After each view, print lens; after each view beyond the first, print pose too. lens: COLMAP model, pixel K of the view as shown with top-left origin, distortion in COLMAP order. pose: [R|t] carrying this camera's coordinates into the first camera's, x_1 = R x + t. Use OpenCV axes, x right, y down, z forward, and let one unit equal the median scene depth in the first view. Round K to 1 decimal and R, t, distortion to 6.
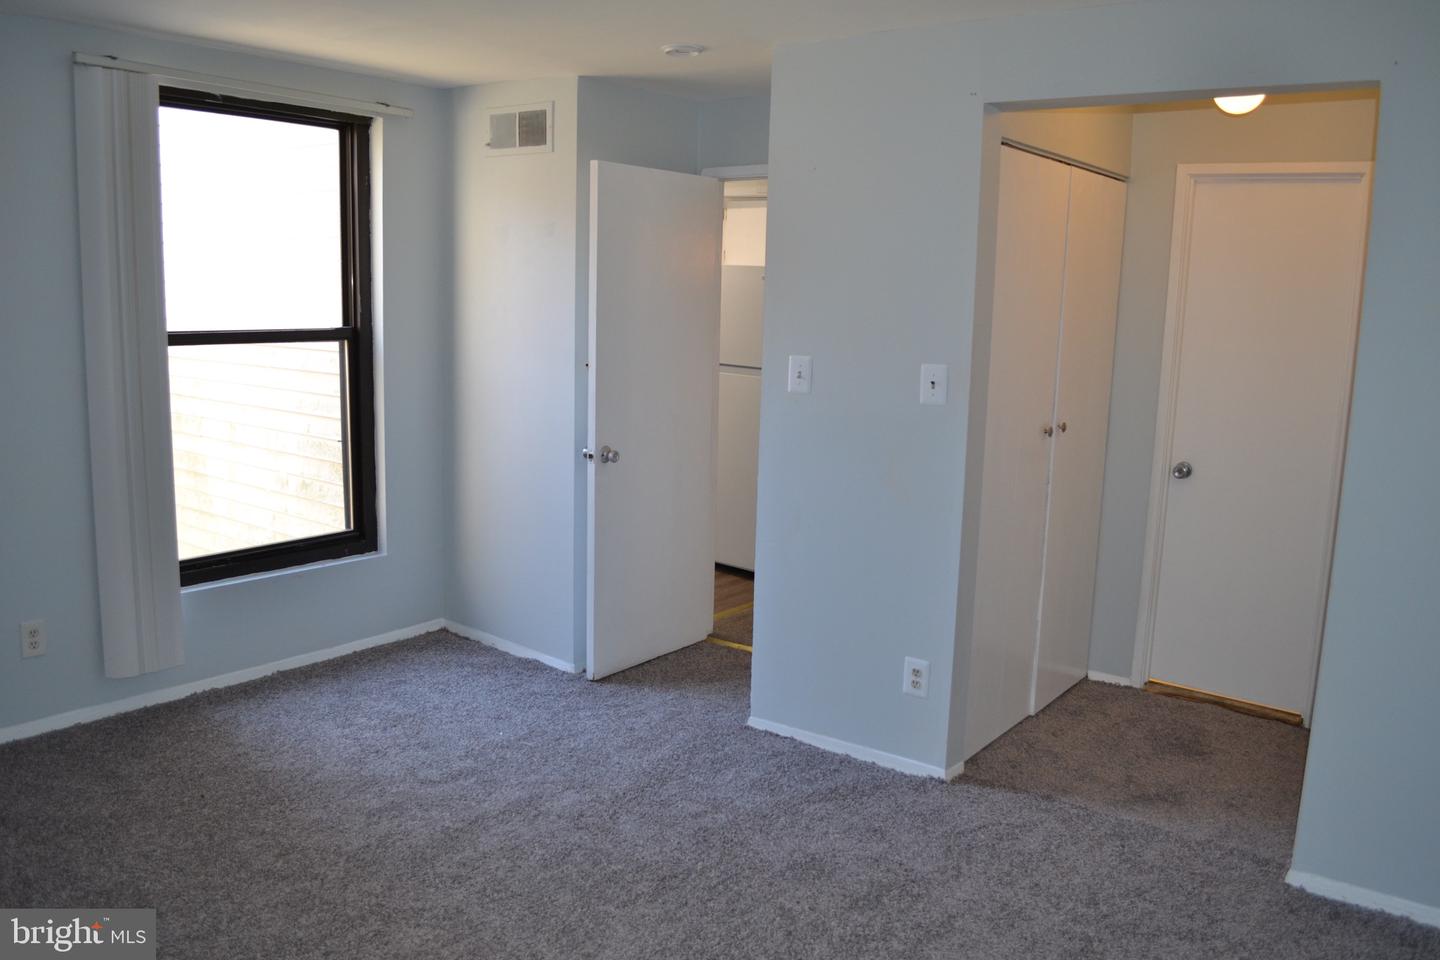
lens RADIAL K [[1141.9, 0, 720.0], [0, 1141.9, 480.0], [0, 0, 1]] dist [-0.087470, 0.009590]
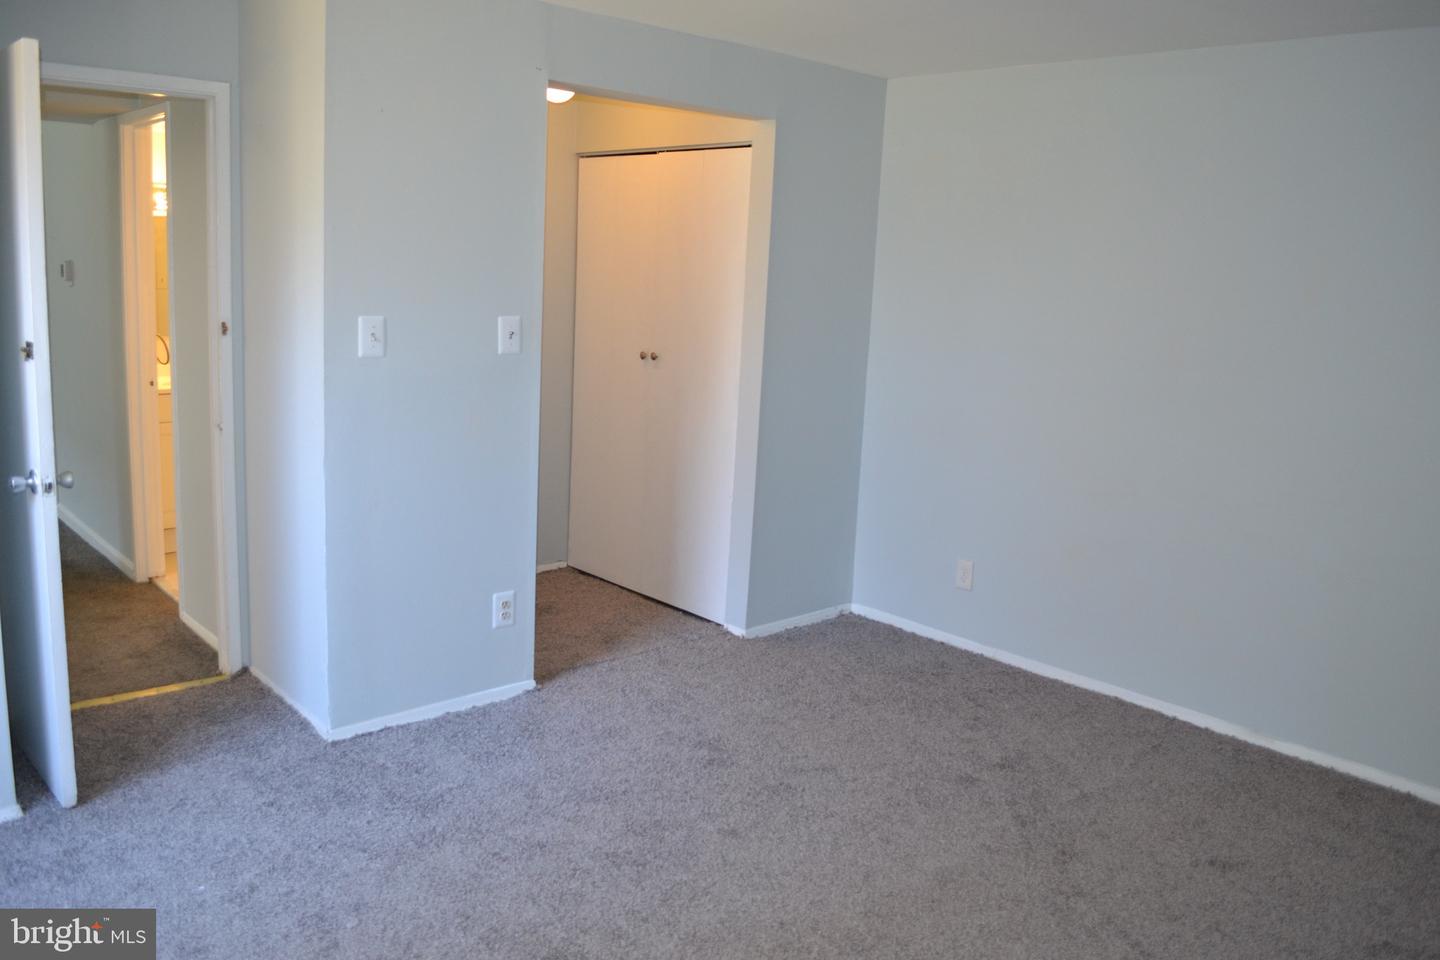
lens RADIAL K [[1141.9, 0, 720.0], [0, 1141.9, 480.0], [0, 0, 1]] dist [-0.087470, 0.009590]
pose [[0.180203, -0.196225, 0.963858, -0.826607], [0.117558, 0.977173, 0.176957, -0.115186], [-0.976579, 0.081422, 0.199158, 0.594299]]
